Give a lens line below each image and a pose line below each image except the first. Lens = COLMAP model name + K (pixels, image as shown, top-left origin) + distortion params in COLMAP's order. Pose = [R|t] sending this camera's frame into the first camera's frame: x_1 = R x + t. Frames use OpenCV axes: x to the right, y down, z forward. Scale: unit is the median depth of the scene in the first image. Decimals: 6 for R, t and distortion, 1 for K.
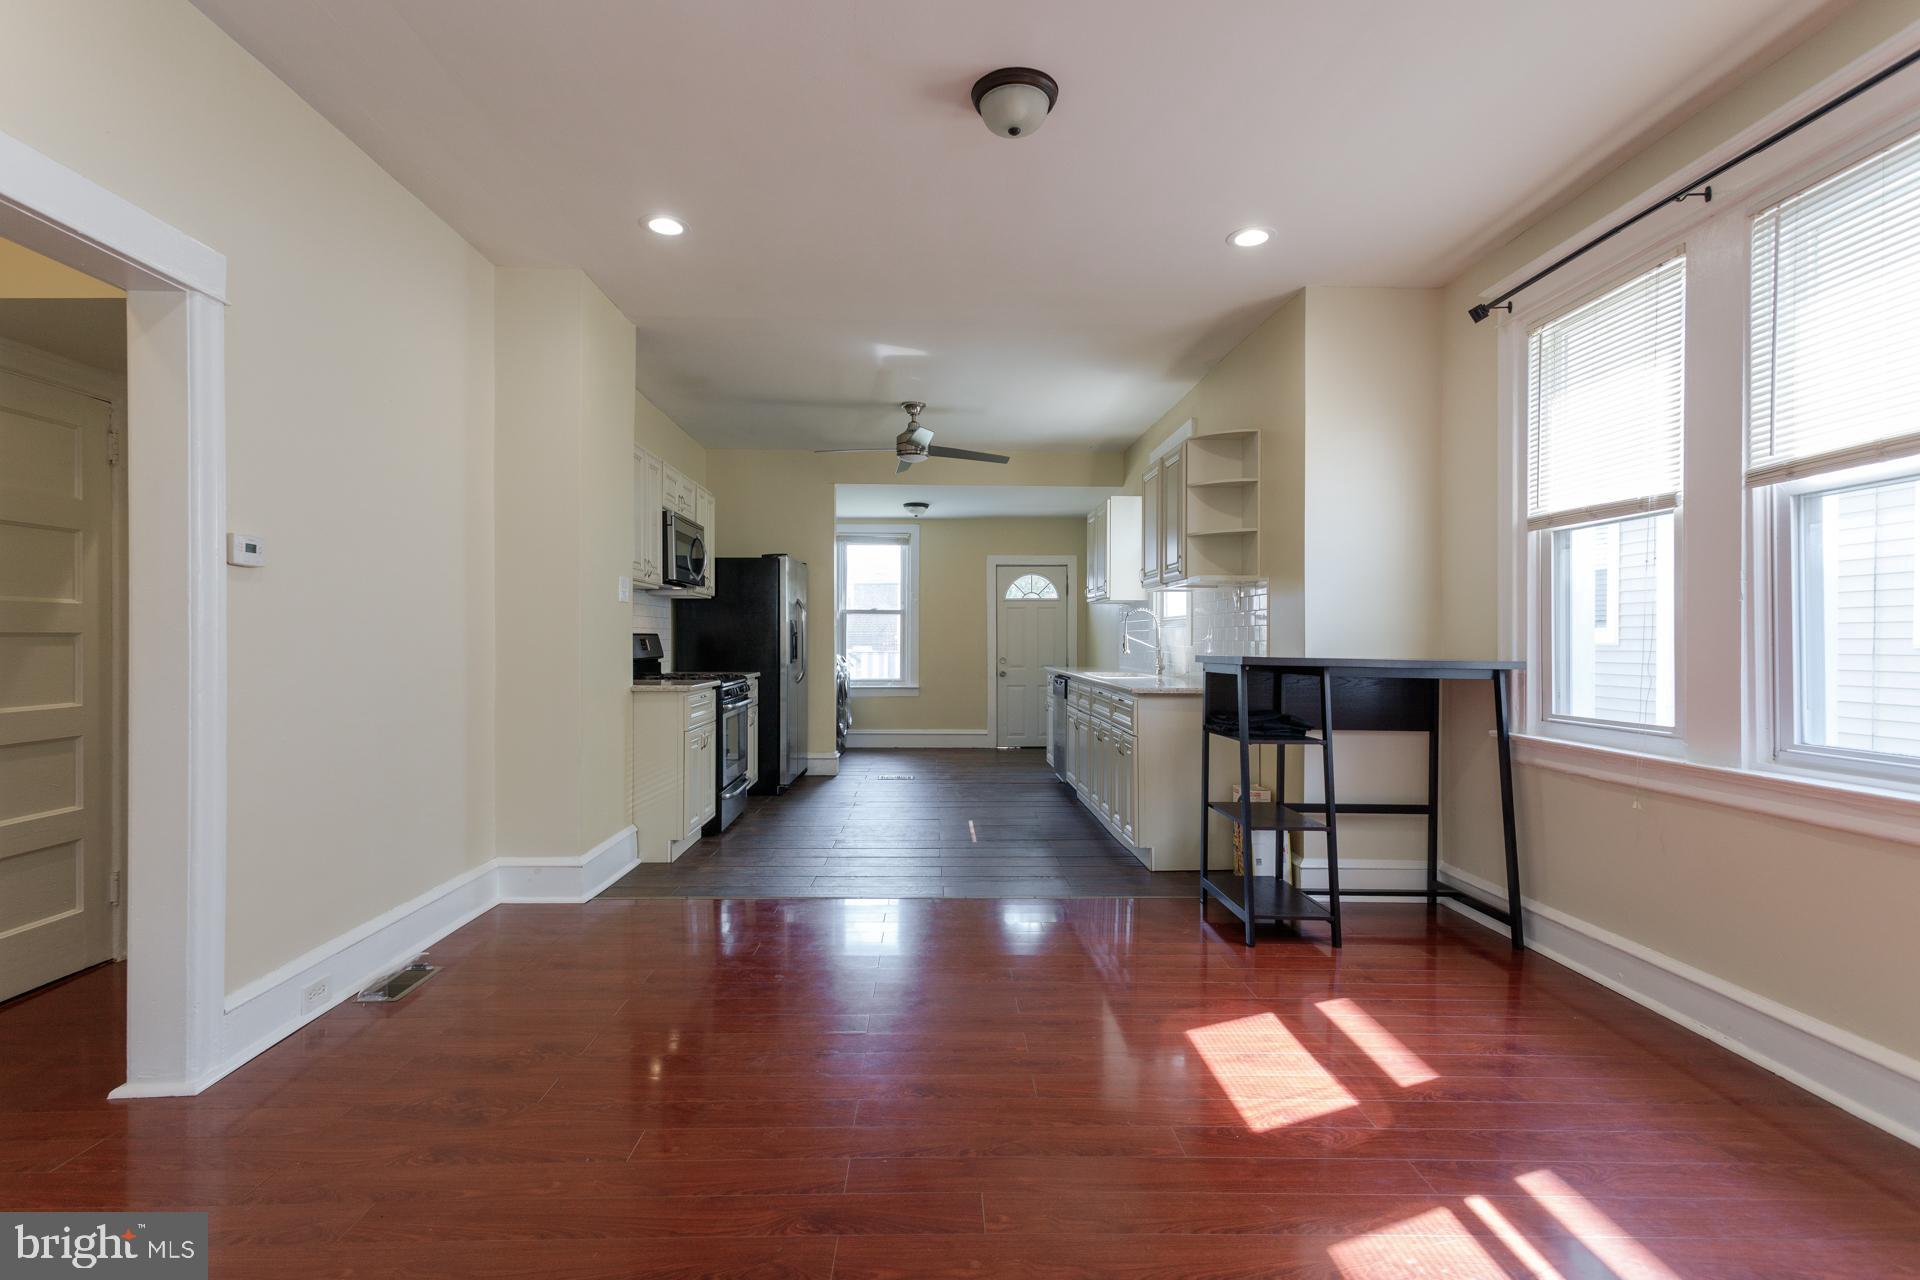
lens RADIAL K [[911.0, 0, 950.4], [0, 911.0, 642.3], [0, 0, 1]] dist [0.008717, -0.000253]
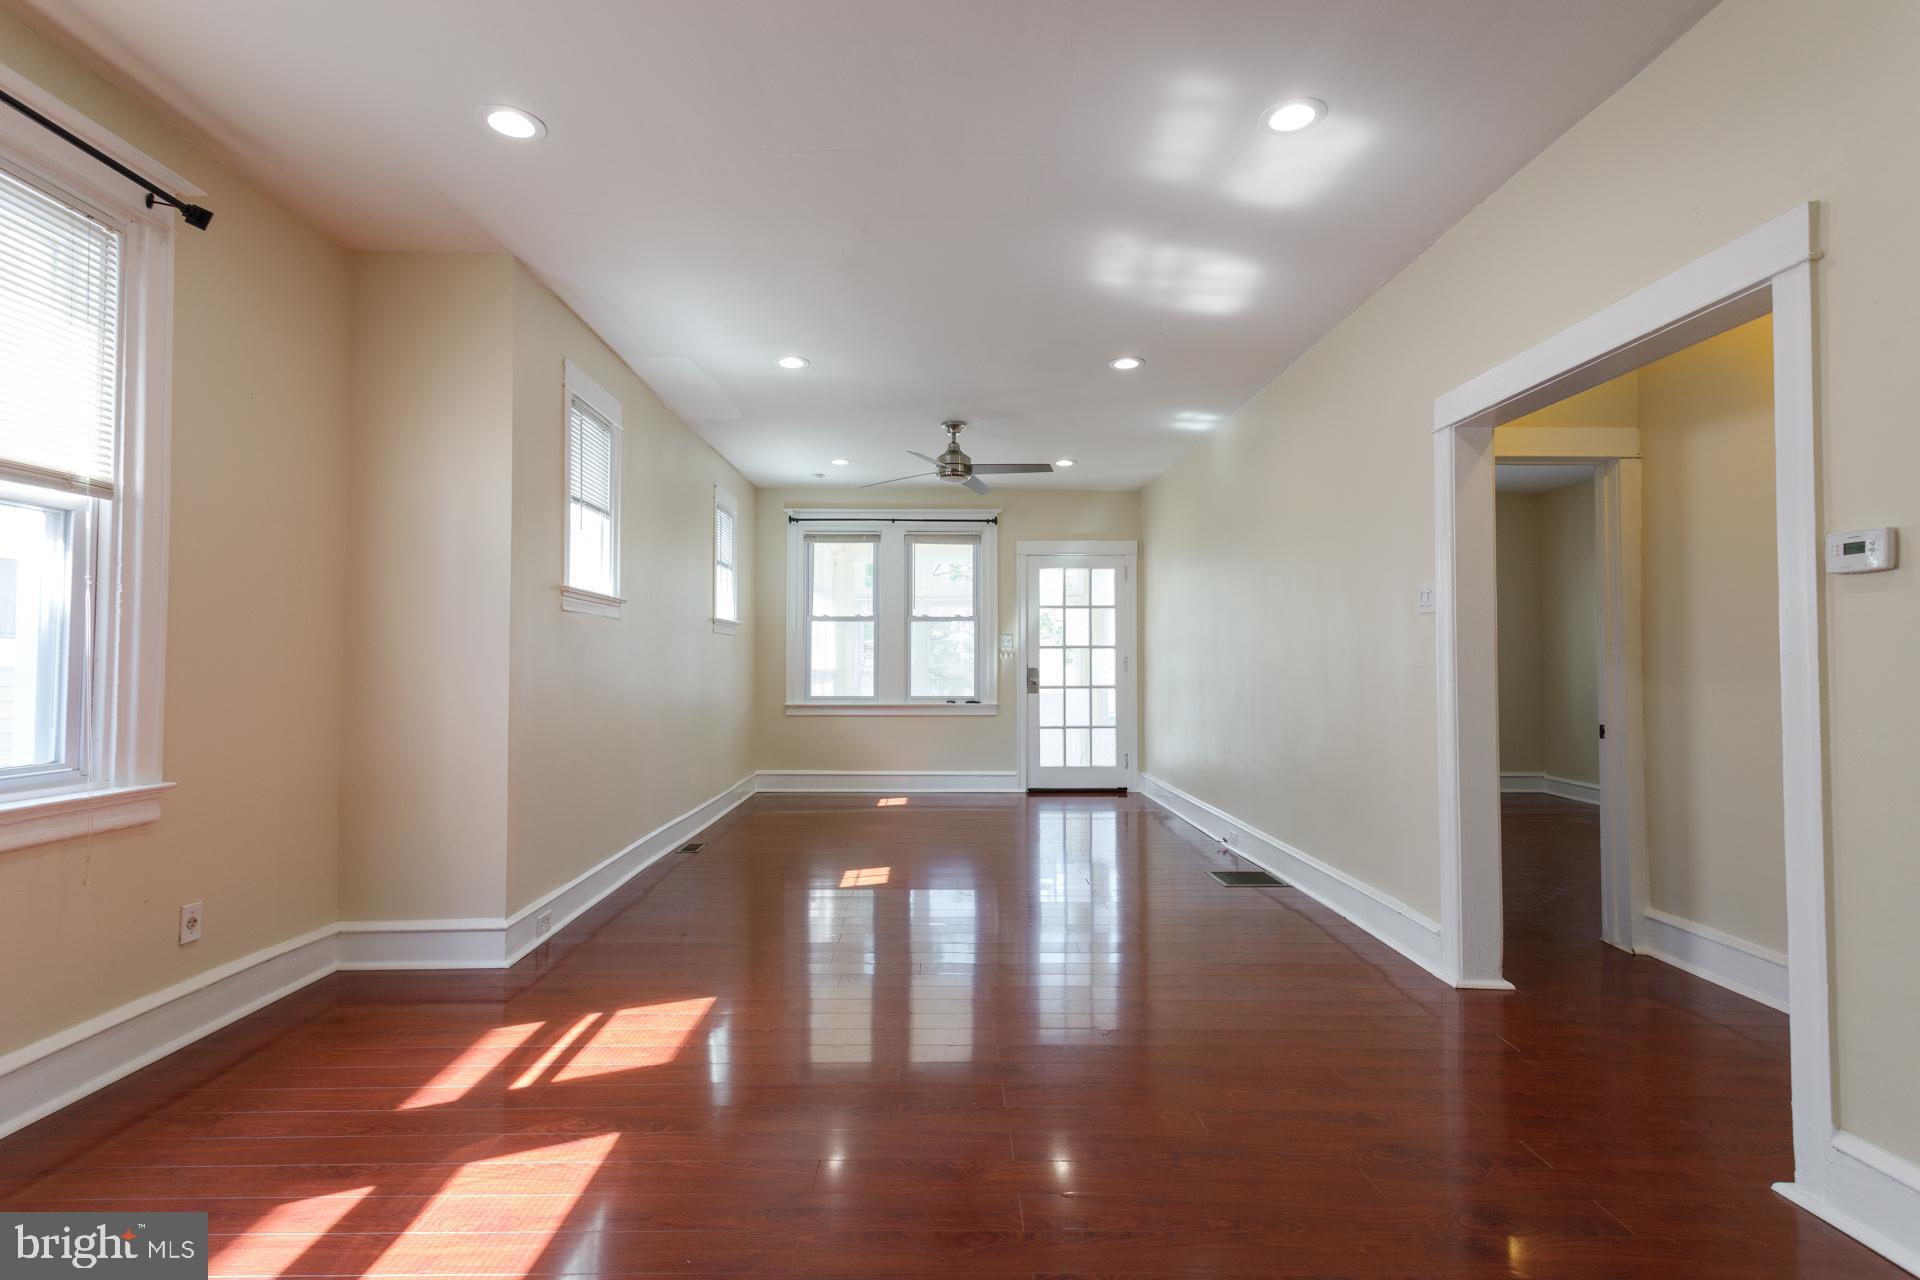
lens RADIAL K [[911.0, 0, 974.0], [0, 911.0, 643.6], [0, 0, 1]] dist [0.008717, -0.000253]
pose [[-0.999909, -0.009529, -0.009504, -0.020727], [-0.009297, 0.999665, -0.024158, -0.000058], [0.009731, -0.024068, -0.999663, 0.807779]]
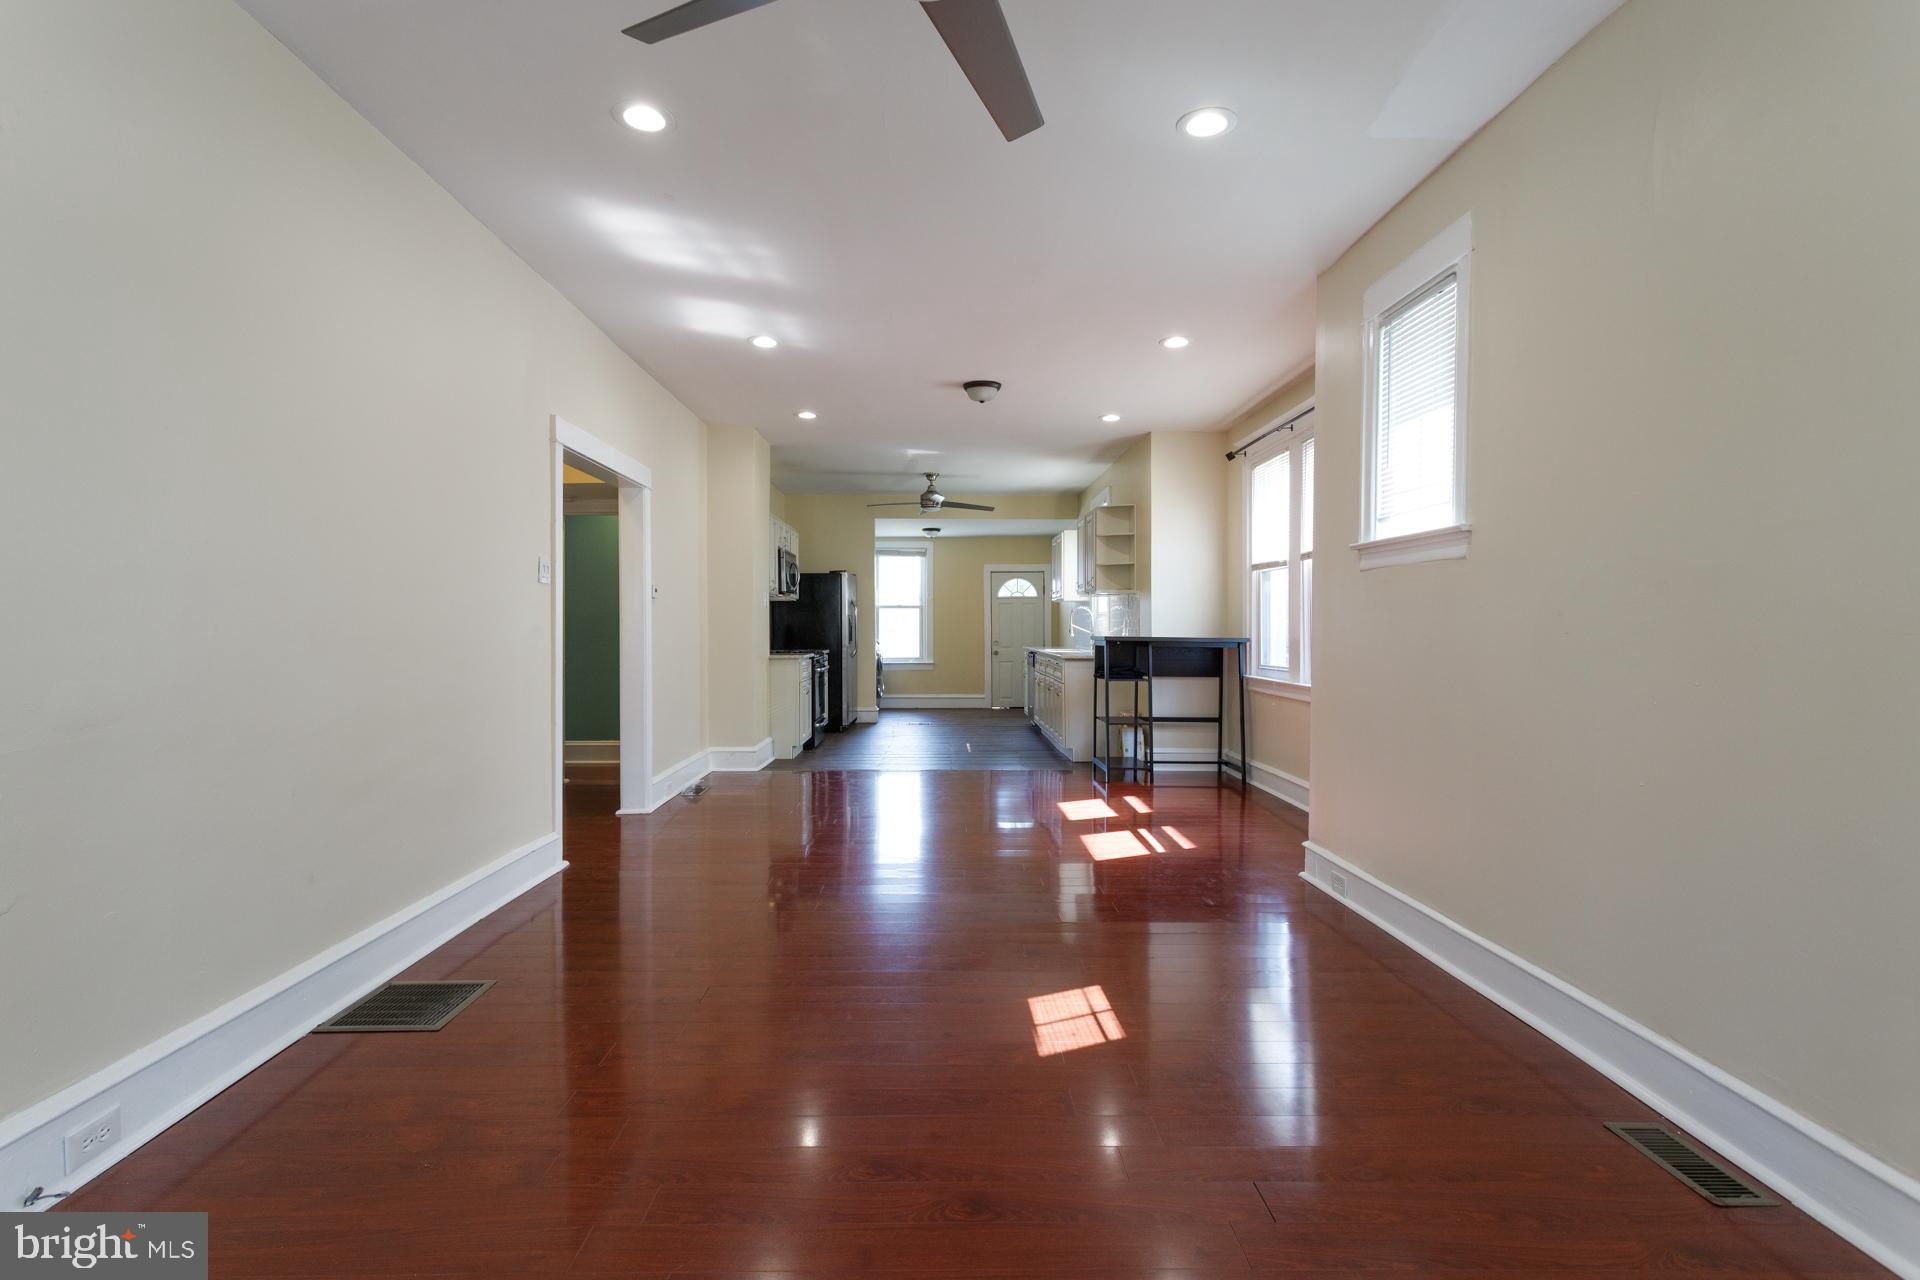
lens RADIAL K [[911.0, 0, 941.7], [0, 911.0, 641.6], [0, 0, 1]] dist [0.008717, -0.000253]
pose [[0.999818, -0.003567, -0.018740, 0.004955], [0.003814, 0.999907, 0.013119, 0.000397], [0.018691, -0.013188, 0.999738, -0.612471]]
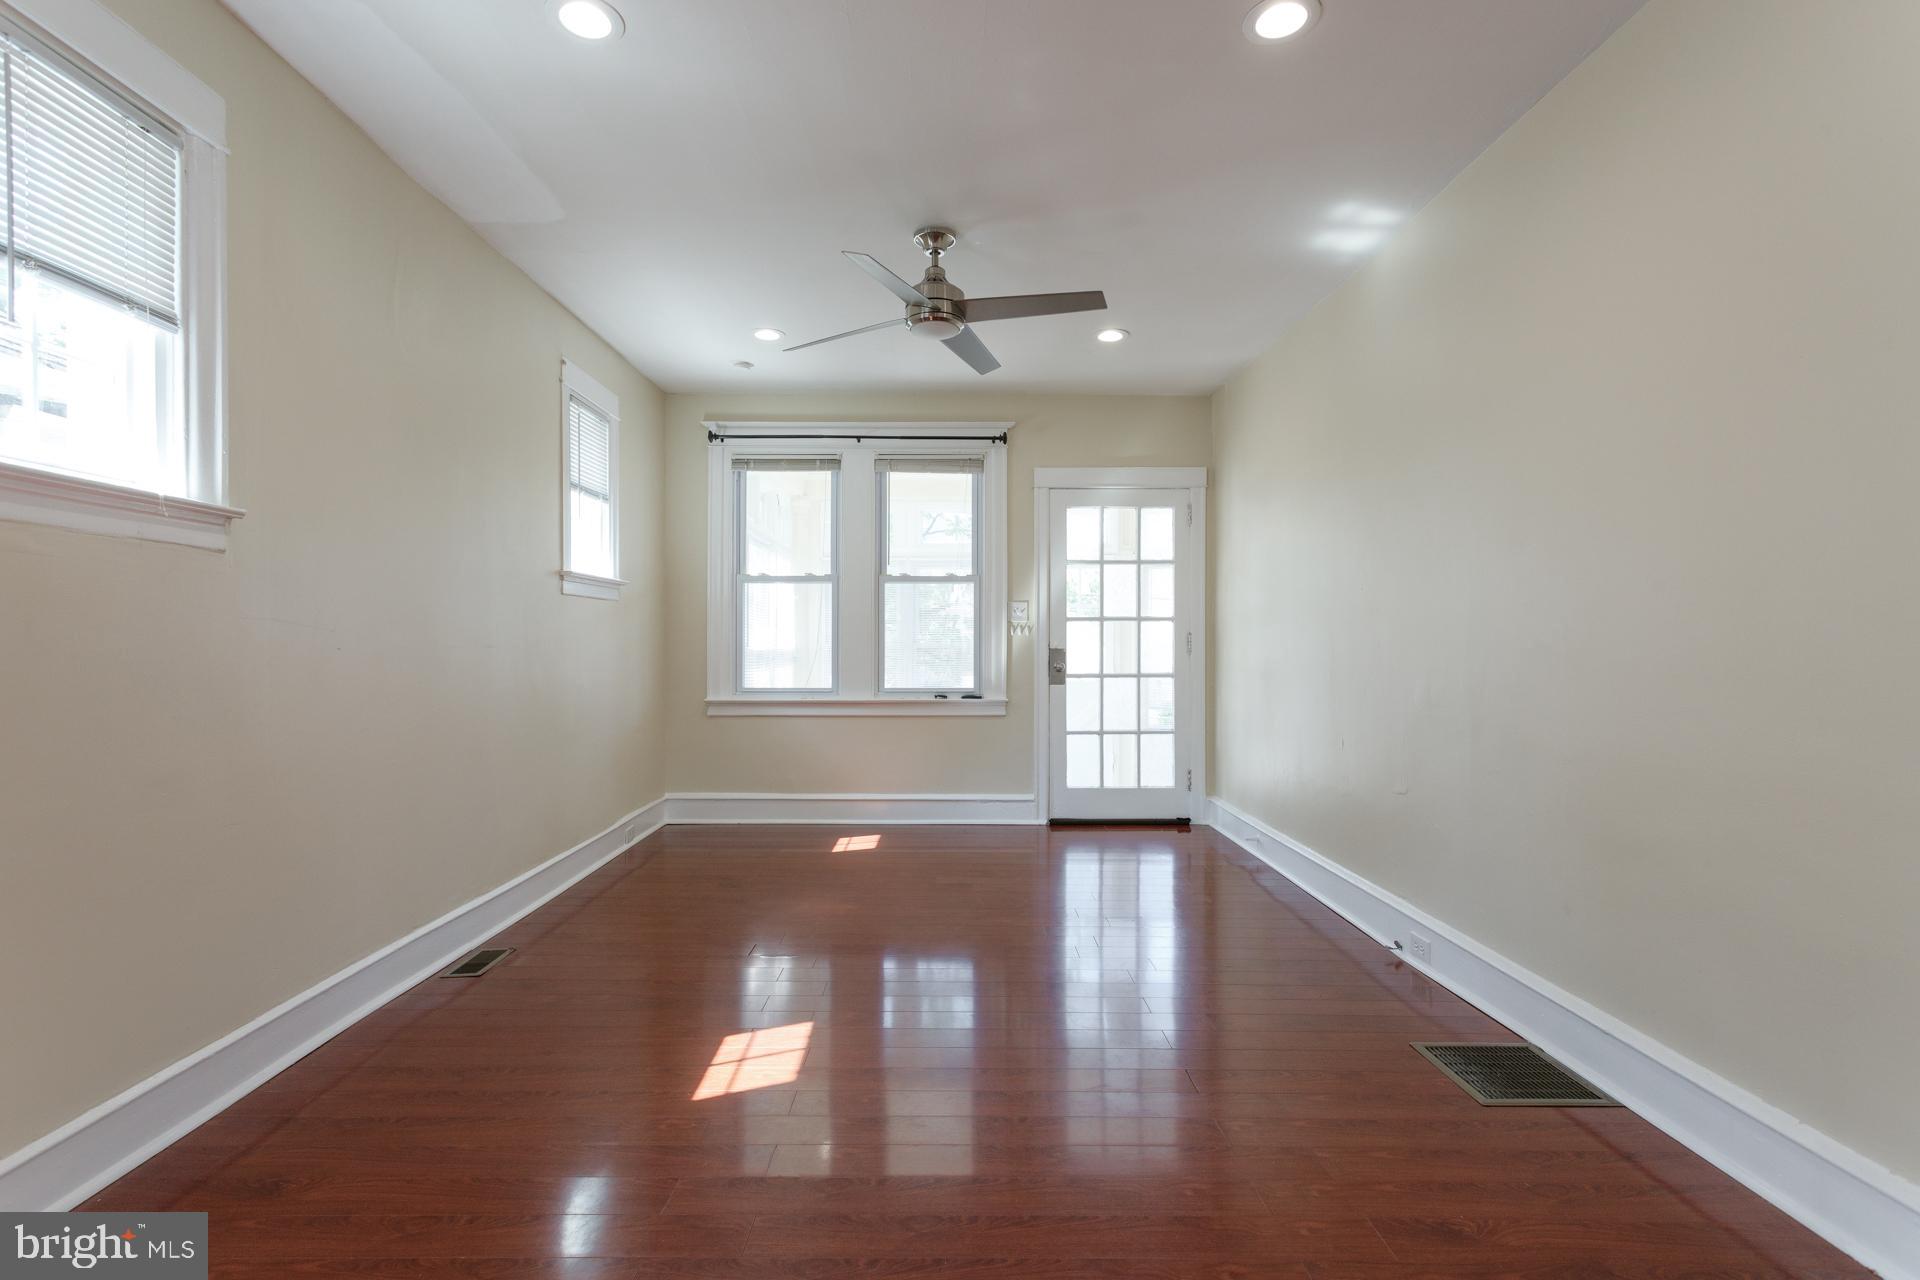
lens RADIAL K [[911.0, 0, 960.0], [0, 911.0, 641.1], [0, 0, 1]] dist [0.008717, -0.000253]
pose [[-0.999886, -0.009941, 0.011350, -0.031766], [-0.009961, 0.999949, -0.001716, -0.002863], [-0.011332, -0.001829, -0.999934, 0.361645]]
